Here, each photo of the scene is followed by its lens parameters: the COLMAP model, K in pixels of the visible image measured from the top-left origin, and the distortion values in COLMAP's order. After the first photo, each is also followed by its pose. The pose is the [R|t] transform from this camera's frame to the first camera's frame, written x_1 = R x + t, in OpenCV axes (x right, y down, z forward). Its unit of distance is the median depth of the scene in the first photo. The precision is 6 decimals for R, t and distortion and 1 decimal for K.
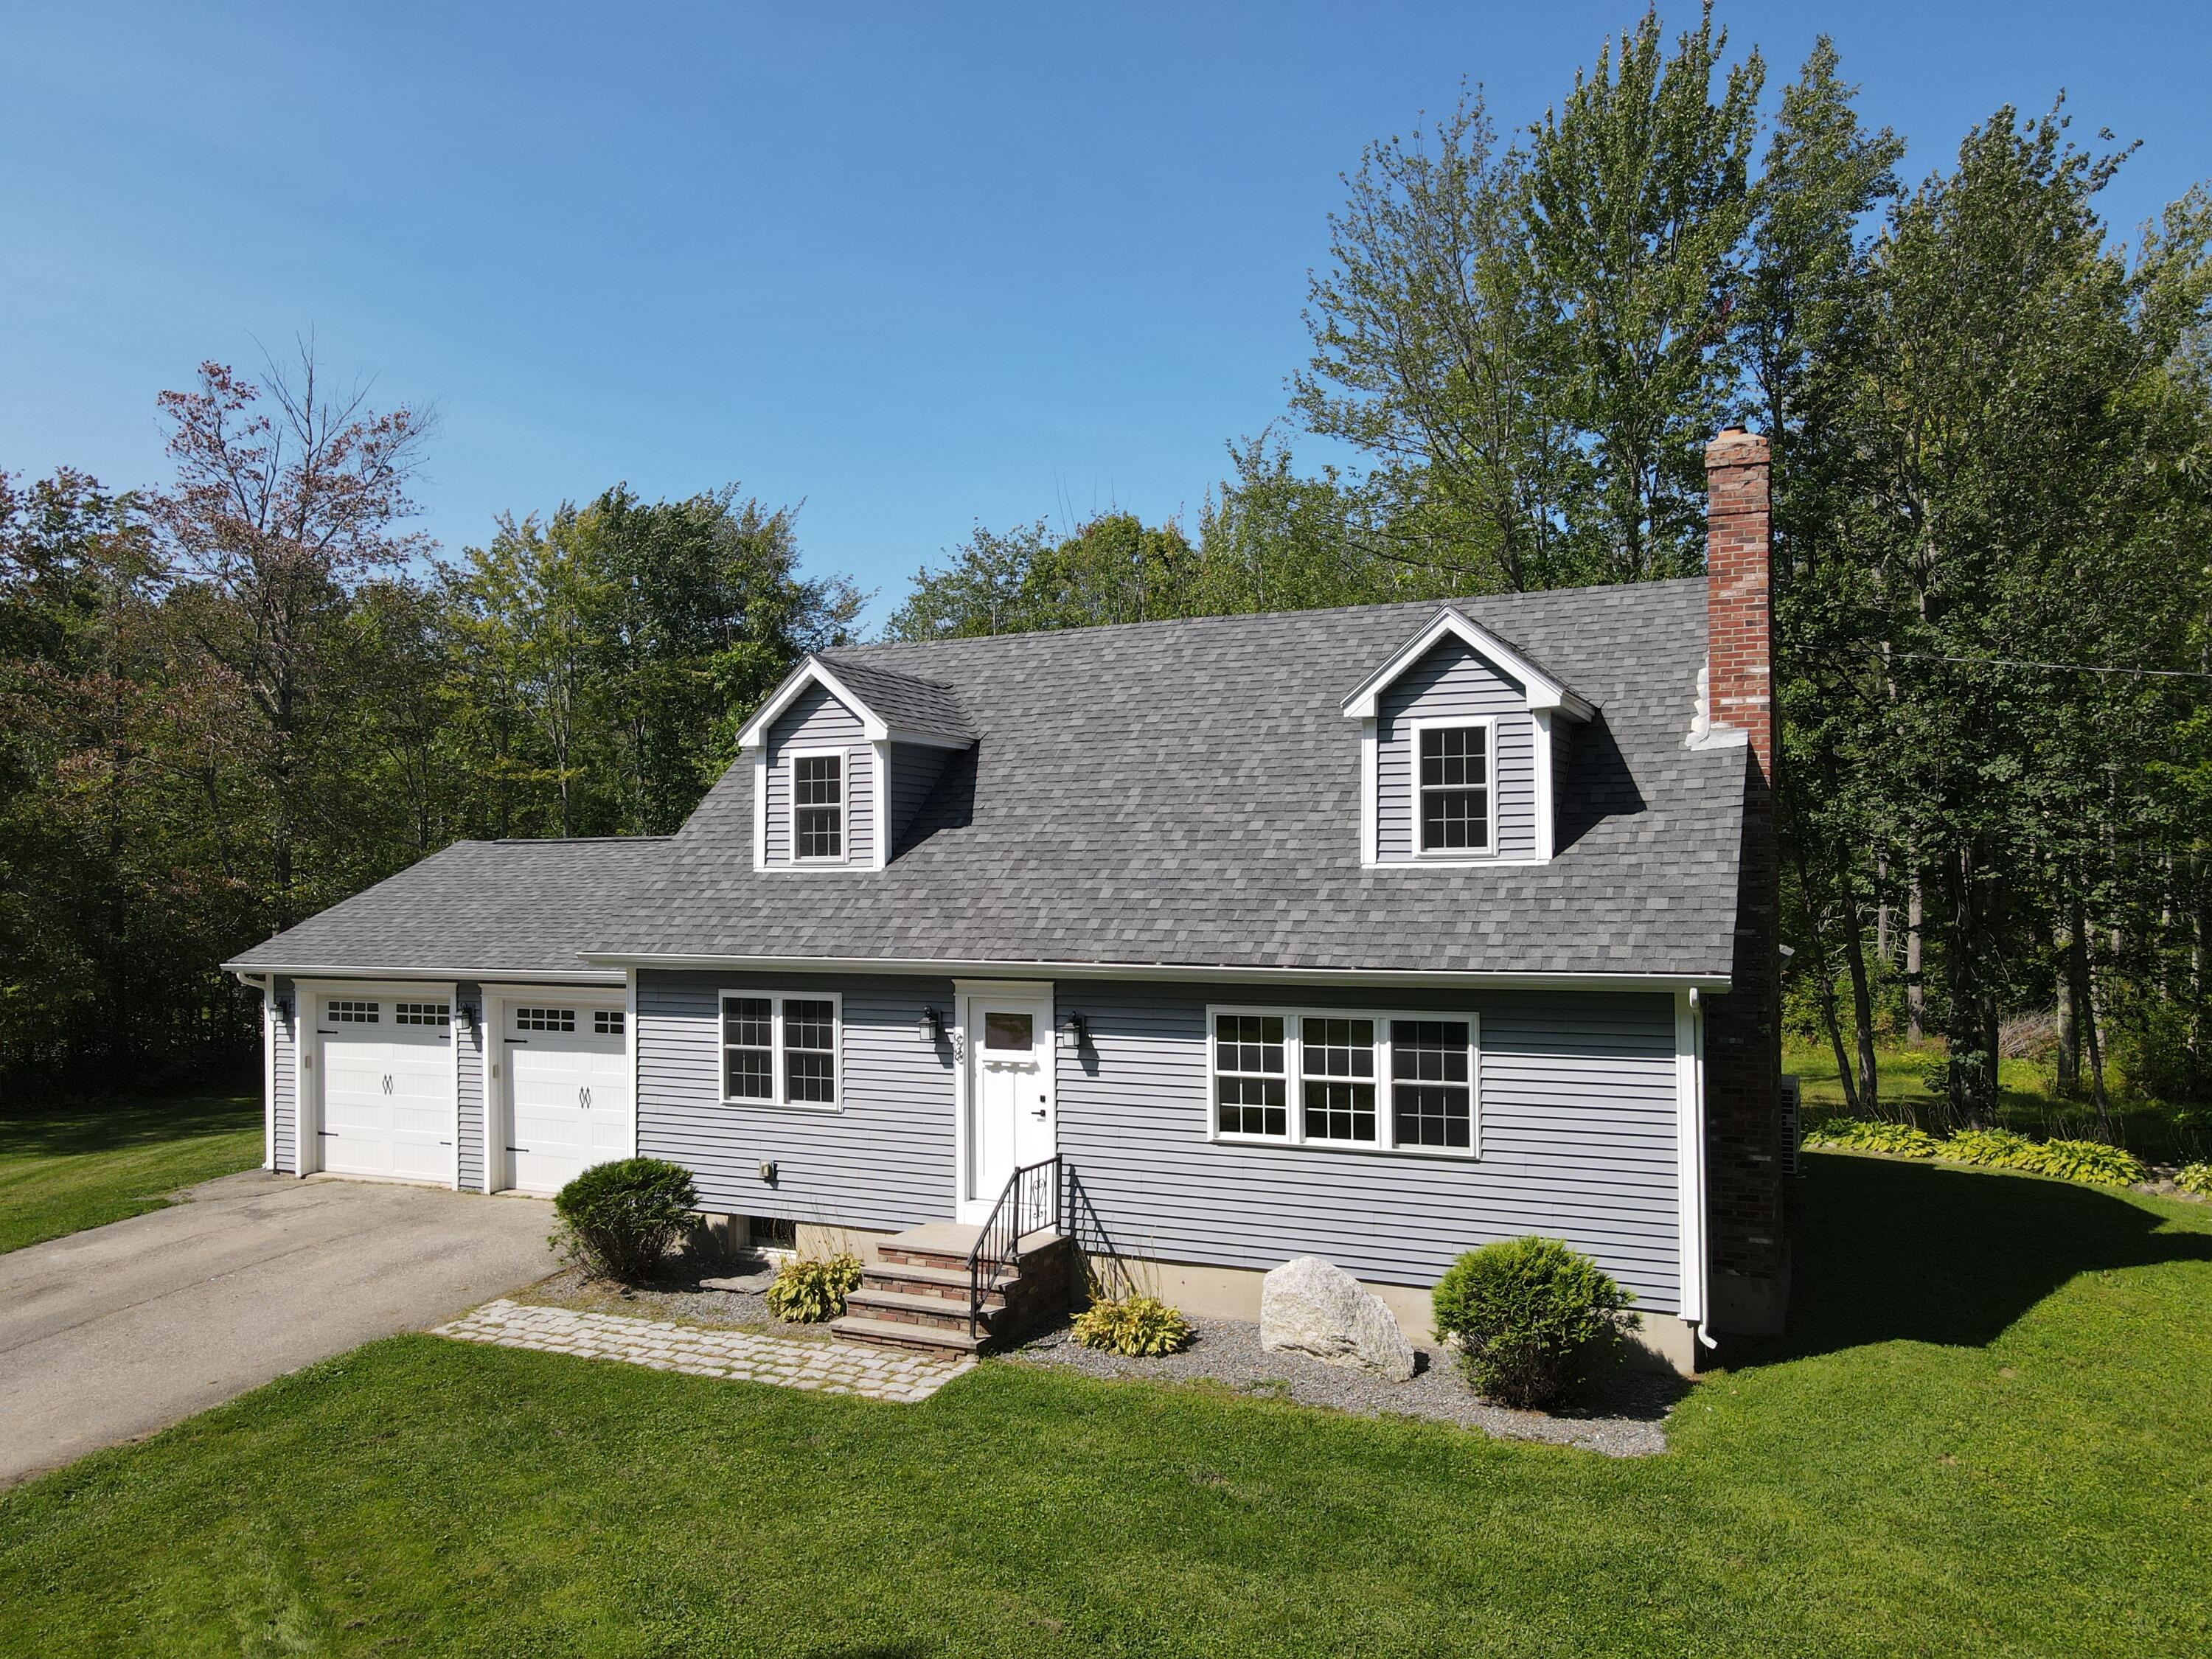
lens RADIAL K [[1614.9, 0, 1095.0], [0, 1614.9, 871.1], [0, 0, 1]] dist [-0.004698, 0.020366]
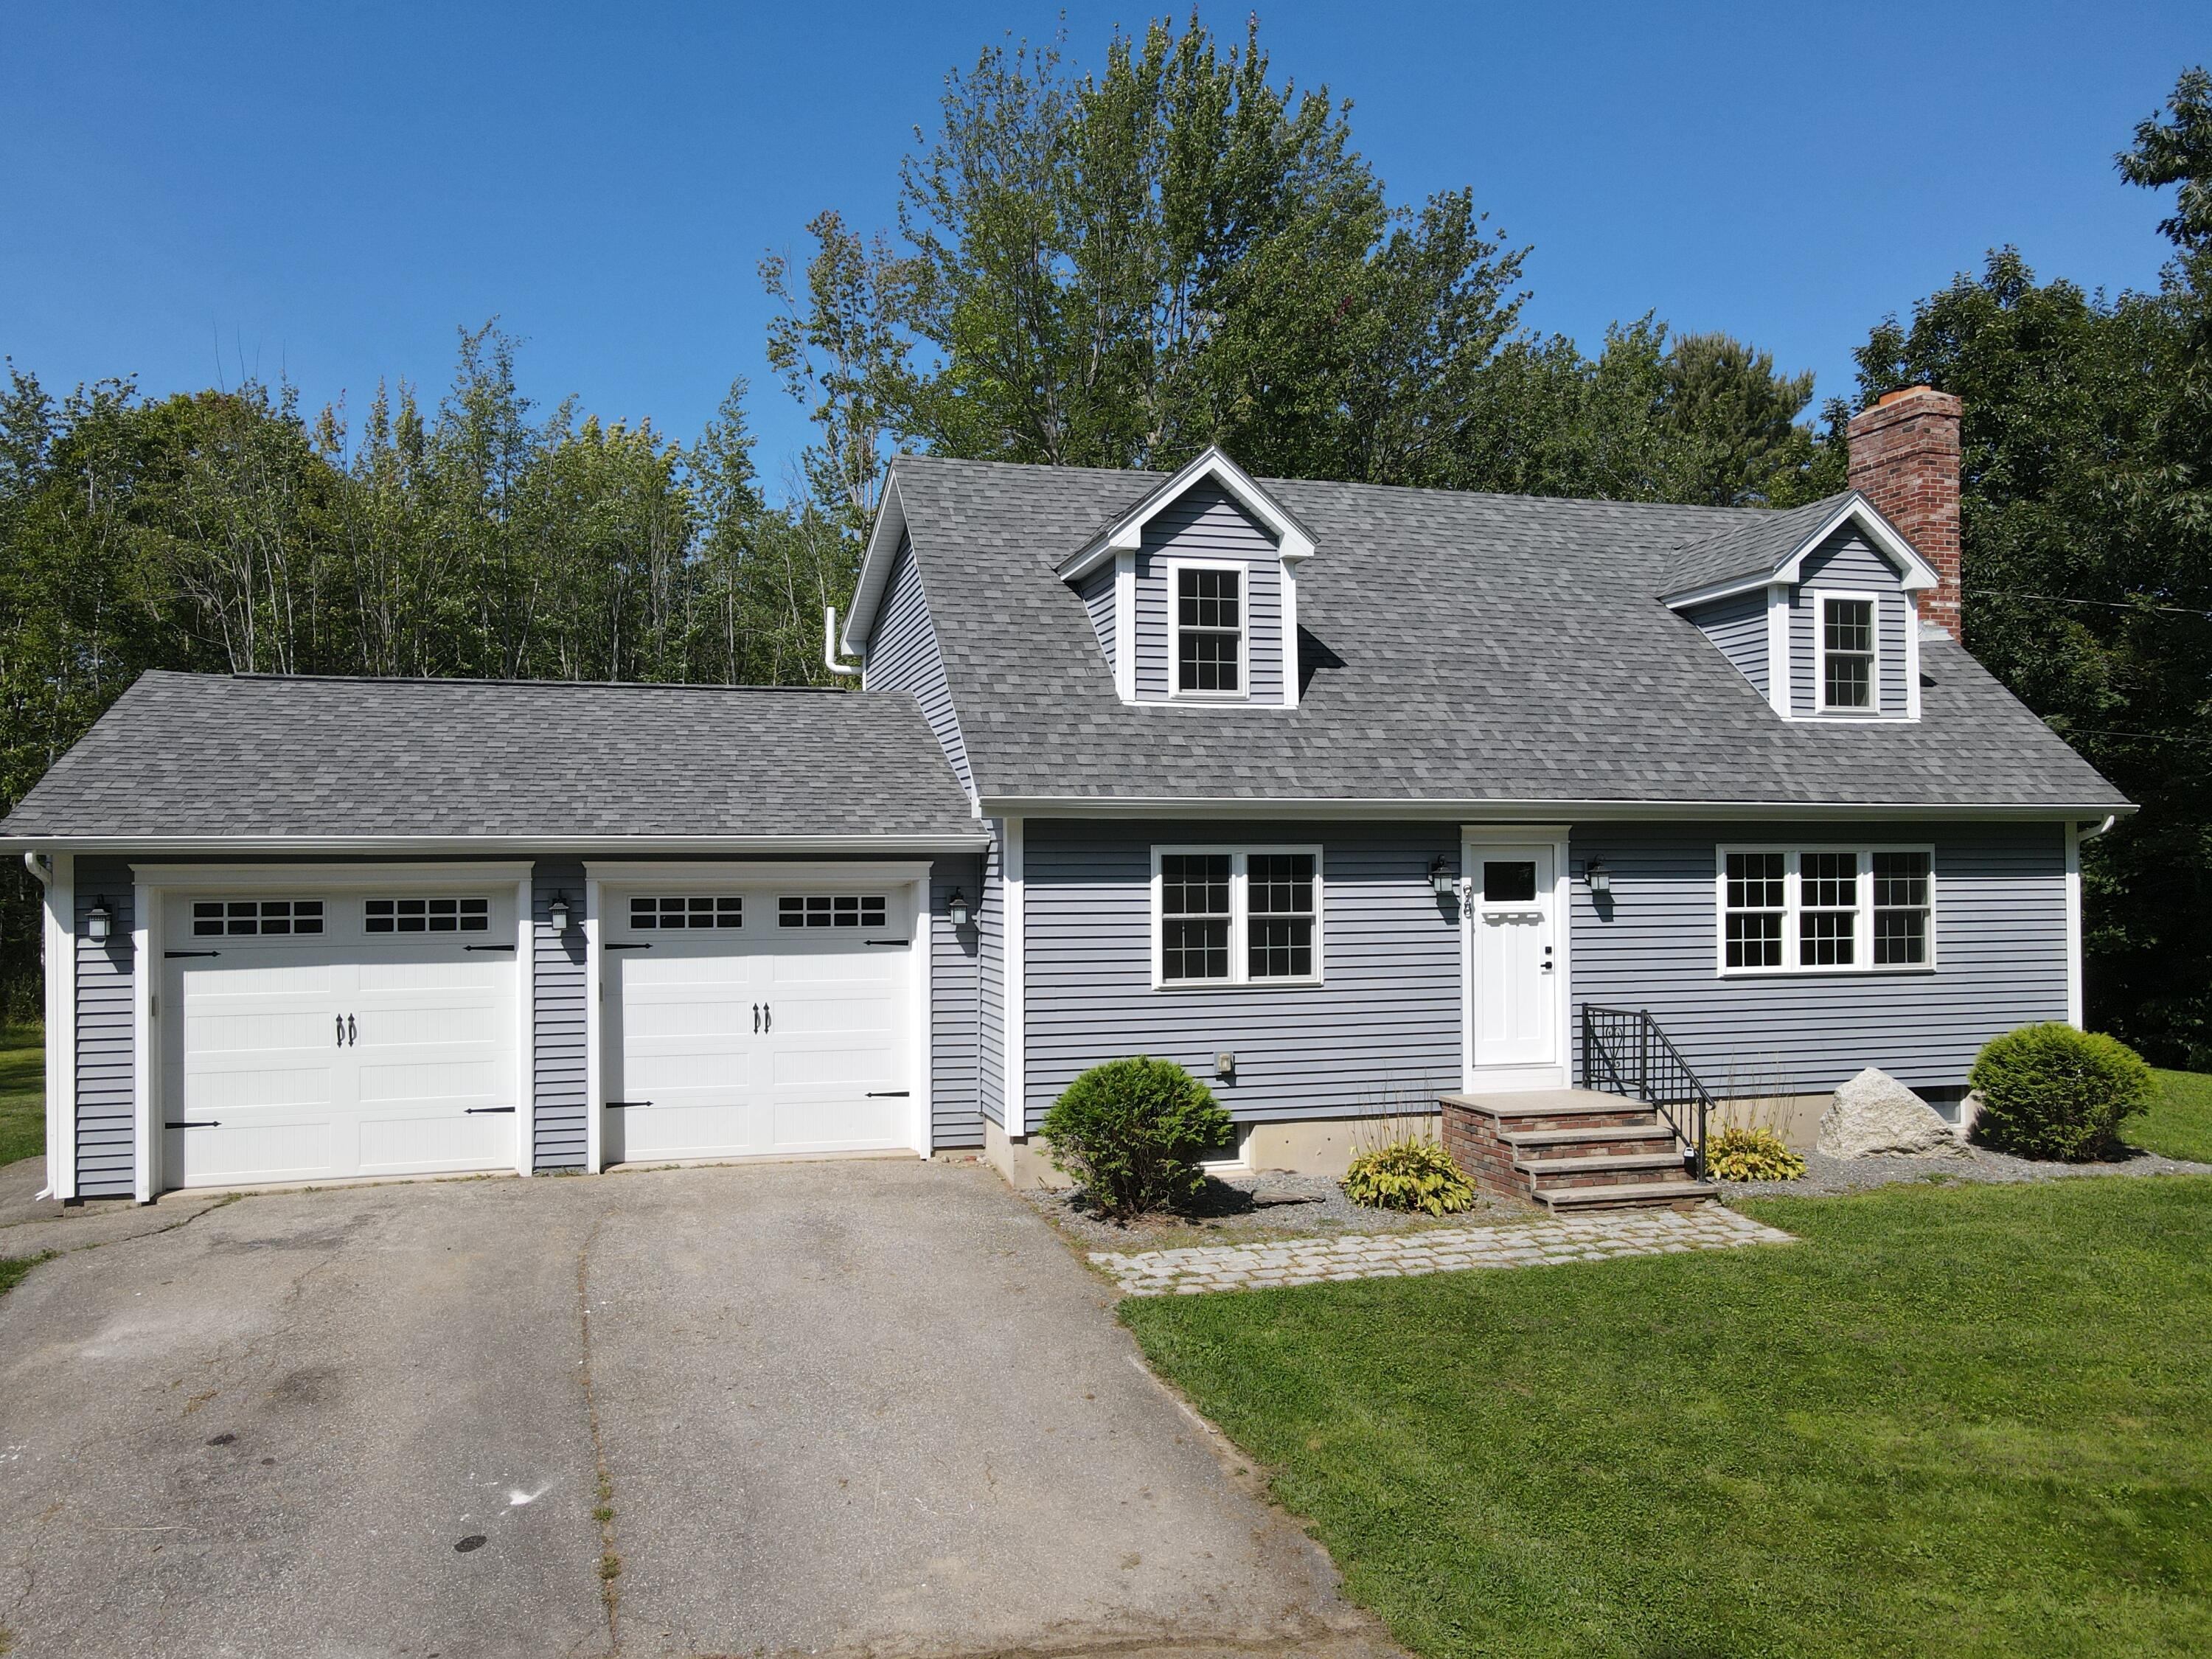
lens RADIAL K [[1614.9, 0, 1102.3], [0, 1614.9, 869.7], [0, 0, 1]] dist [-0.004698, 0.020366]
pose [[0.754461, 0.000808, 0.656344, -0.840624], [-0.001883, 0.999998, 0.000933, 0.092064], [-0.656342, -0.001940, 0.754461, 0.450598]]
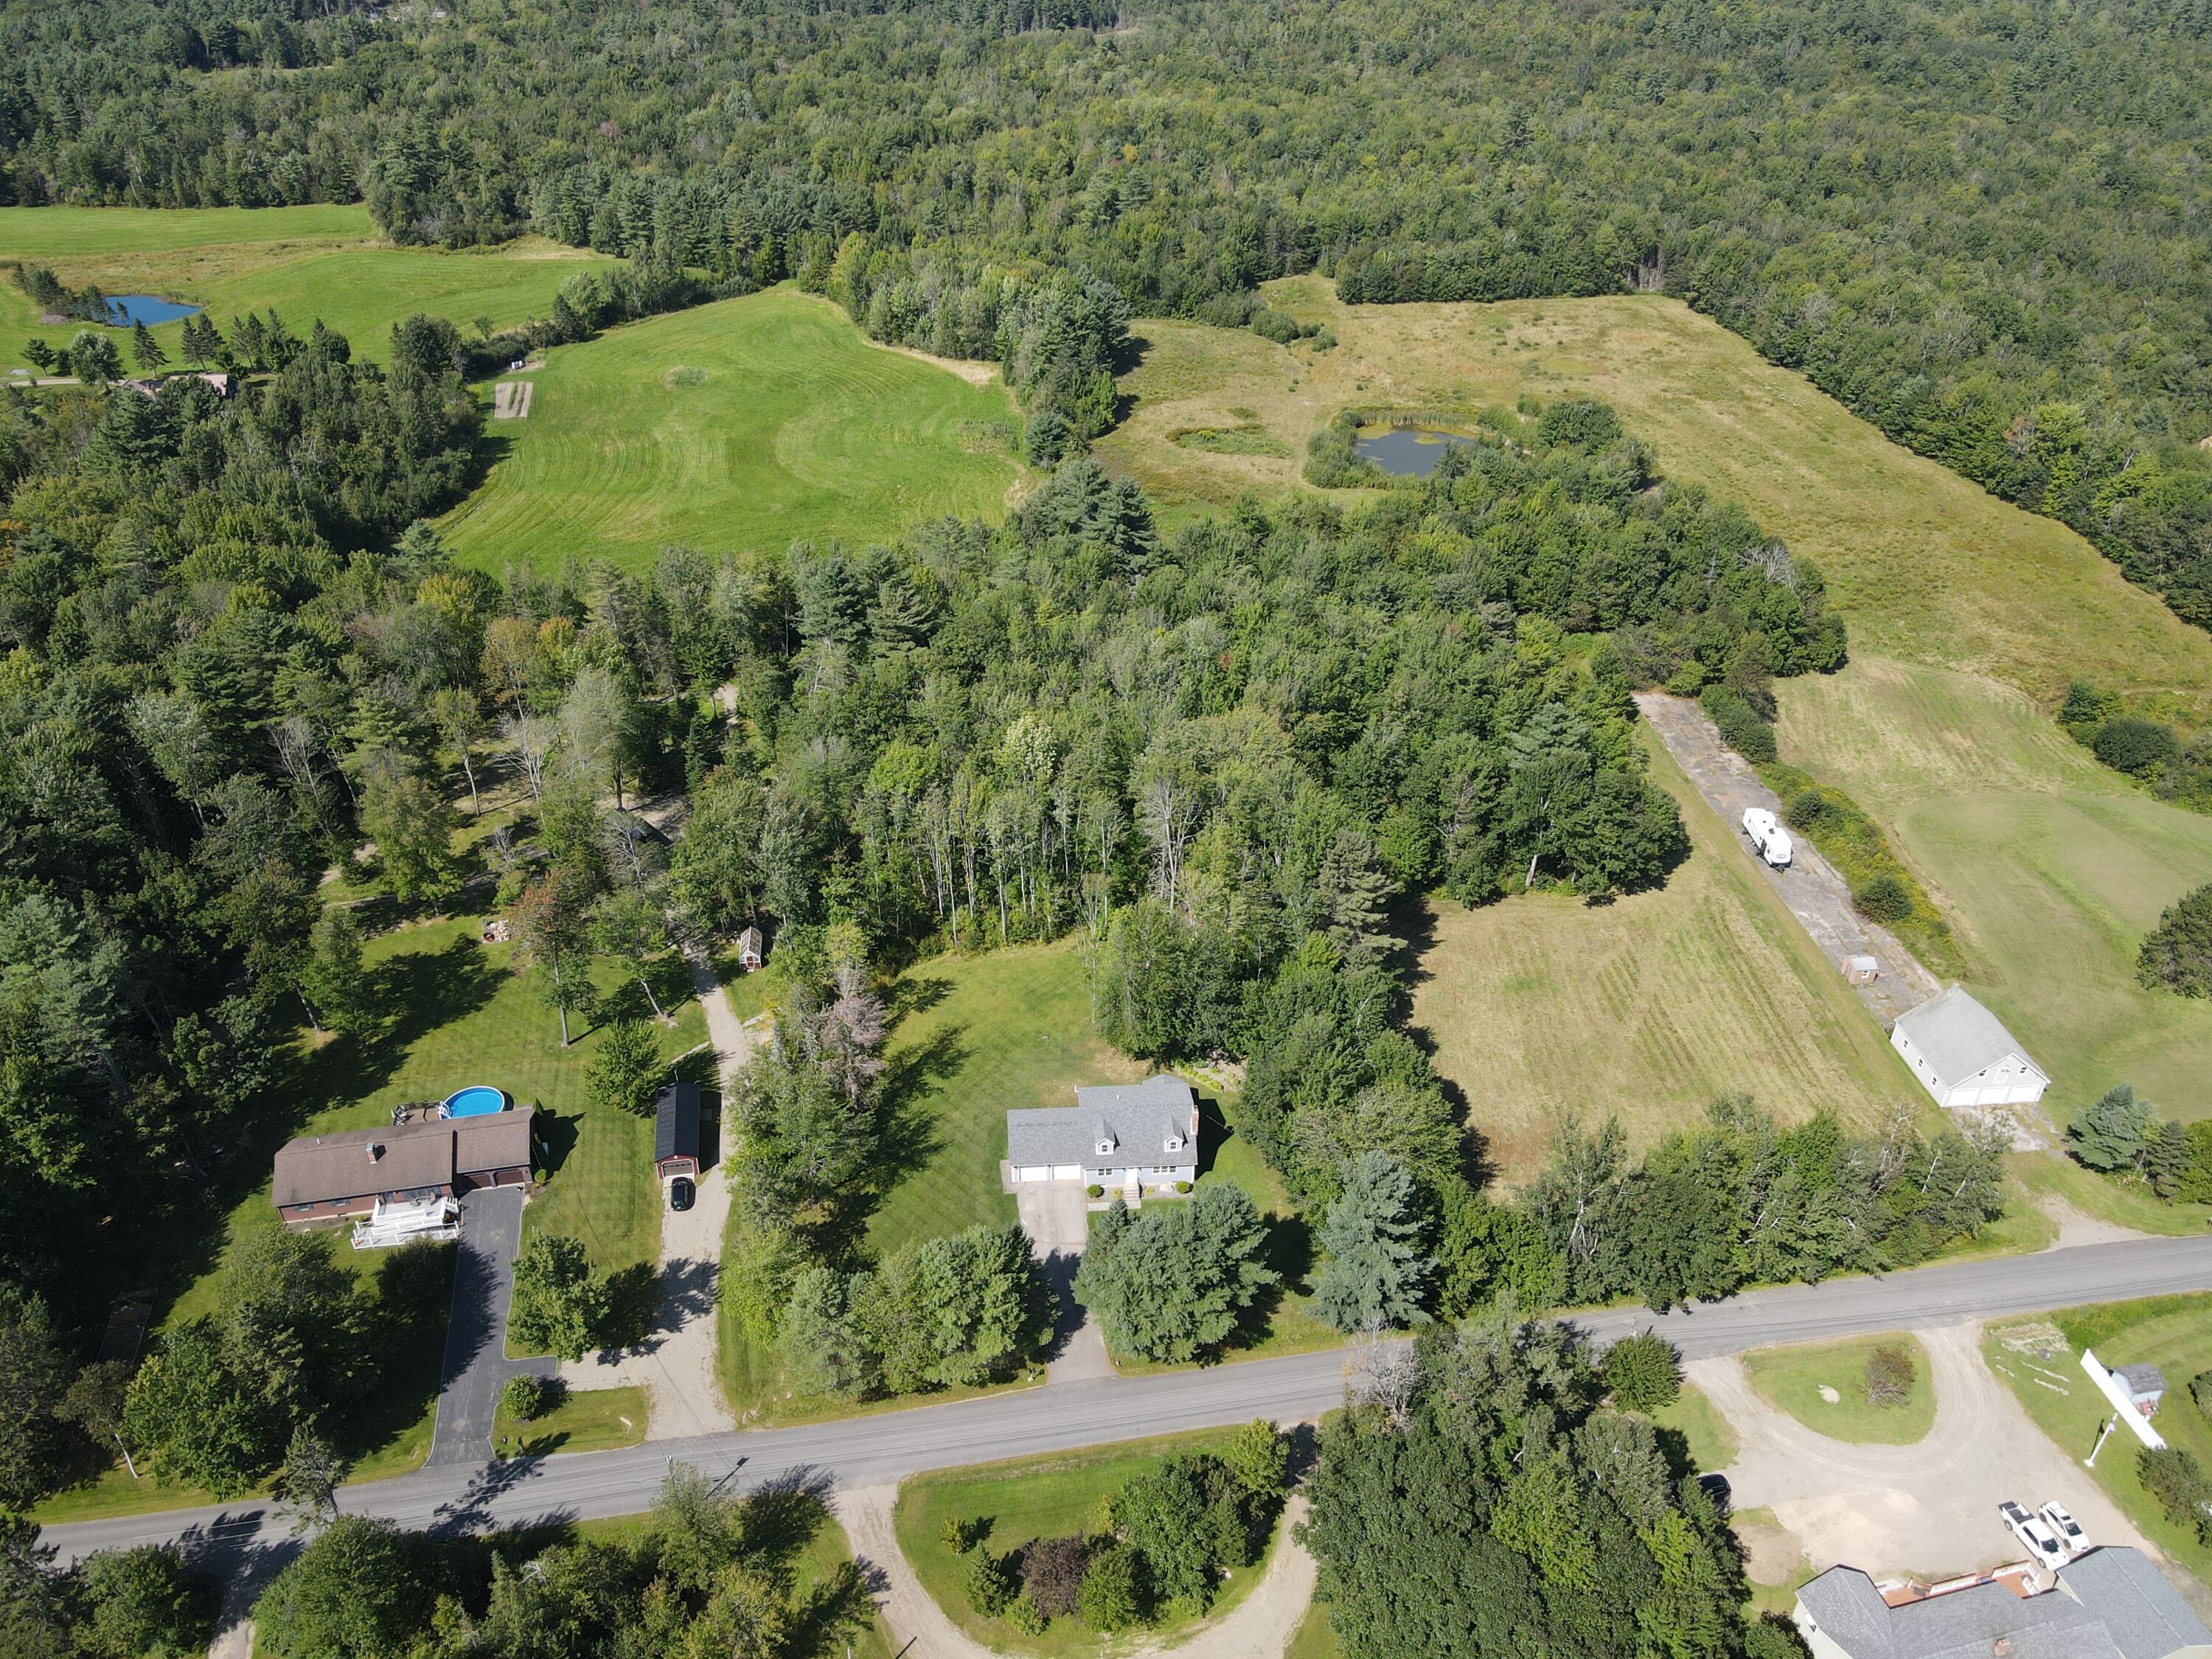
lens RADIAL K [[1614.9, 0, 1101.4], [0, 1614.9, 841.7], [0, 0, 1]] dist [-0.004698, 0.020366]
pose [[0.876210, -0.275131, 0.395675, -3.740689], [0.001890, 0.822978, 0.568070, -7.506636], [-0.481926, -0.497001, 0.721621, -5.355606]]
